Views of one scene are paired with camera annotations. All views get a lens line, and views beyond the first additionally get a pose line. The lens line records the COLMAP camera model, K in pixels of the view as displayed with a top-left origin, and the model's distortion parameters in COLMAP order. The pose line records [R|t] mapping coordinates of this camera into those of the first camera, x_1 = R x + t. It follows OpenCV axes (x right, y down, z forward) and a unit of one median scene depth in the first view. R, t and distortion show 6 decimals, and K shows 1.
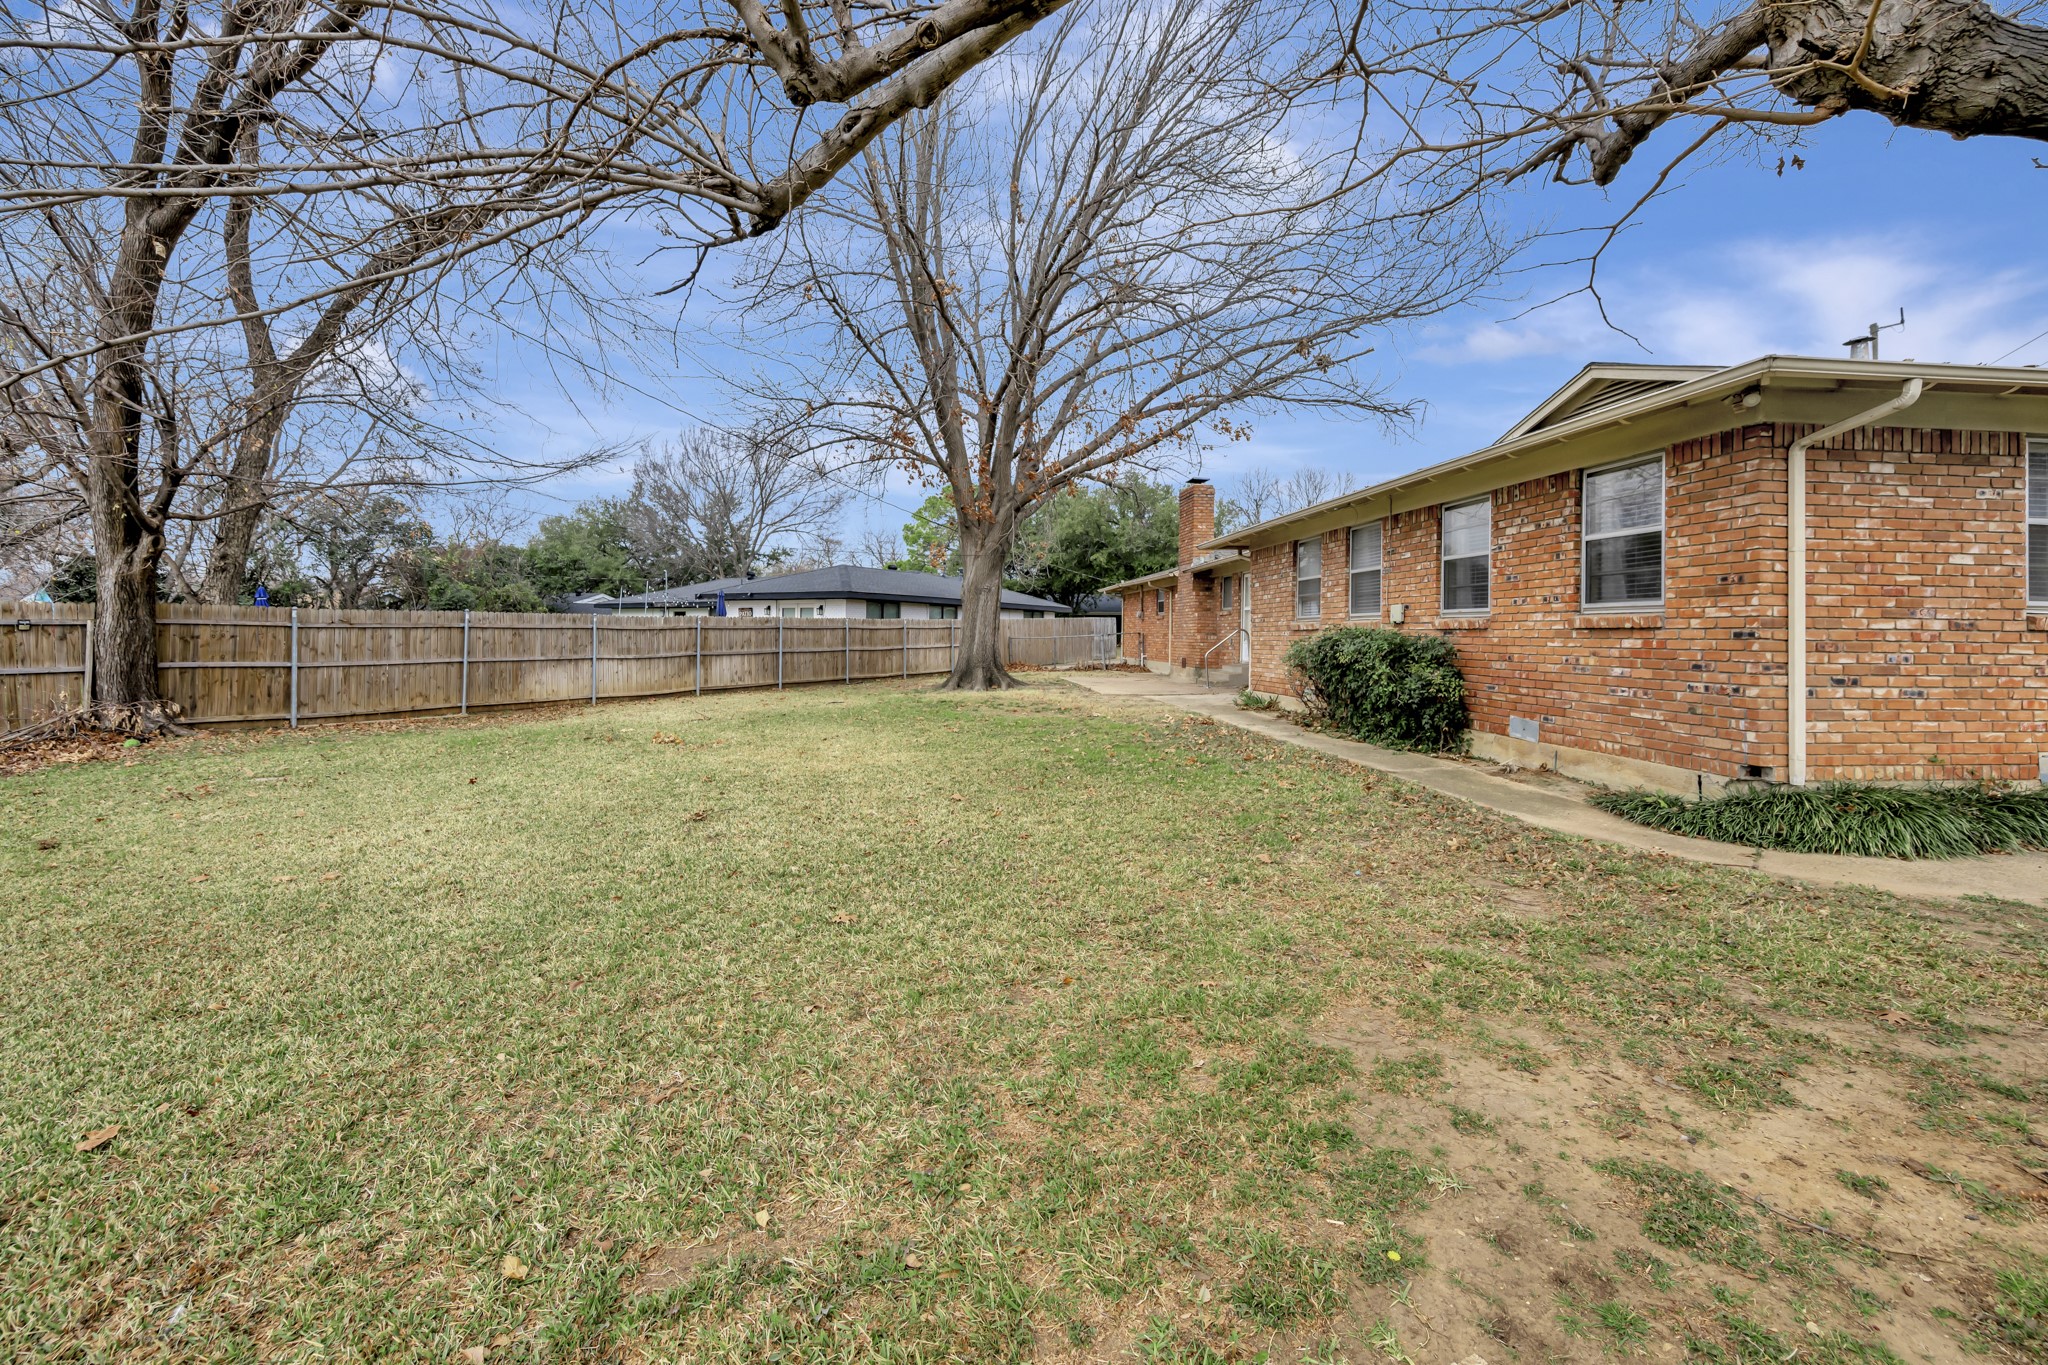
lens RADIAL K [[801.1, 0, 1022.9], [0, 801.1, 661.7], [0, 0, 1]] dist [-0.001525, -0.000283]
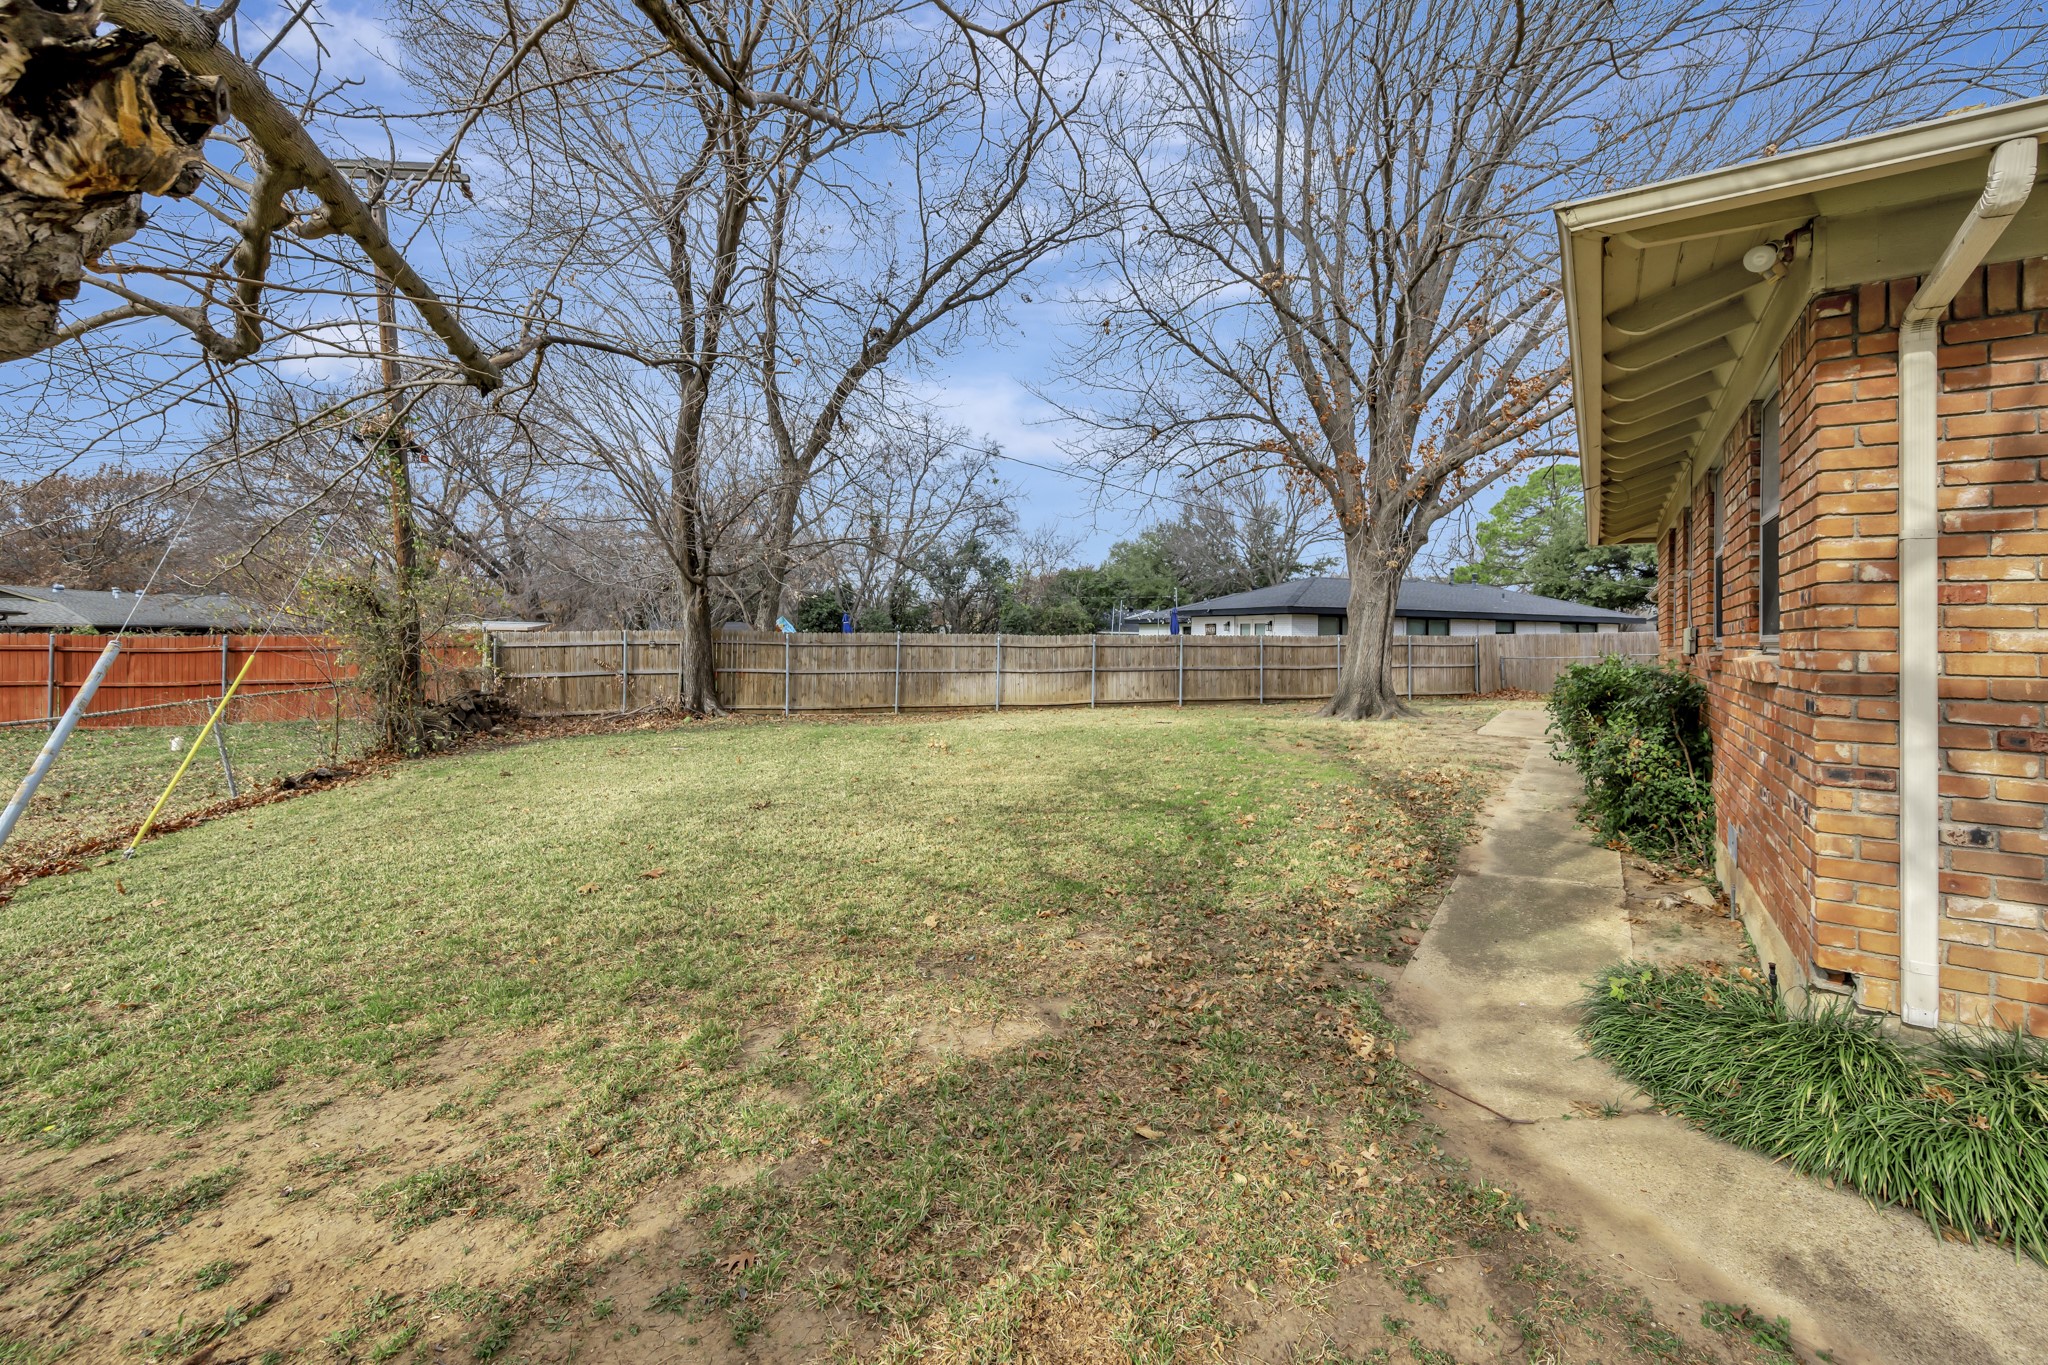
lens RADIAL K [[813.7, 0, 1014.5], [0, 813.7, 672.4], [0, 0, 1]] dist [-0.001089, -0.000162]
pose [[0.789416, 0.026879, -0.613270, 0.202769], [-0.029020, 0.999558, 0.006454, -0.010676], [0.613173, 0.012702, 0.789847, 0.066721]]
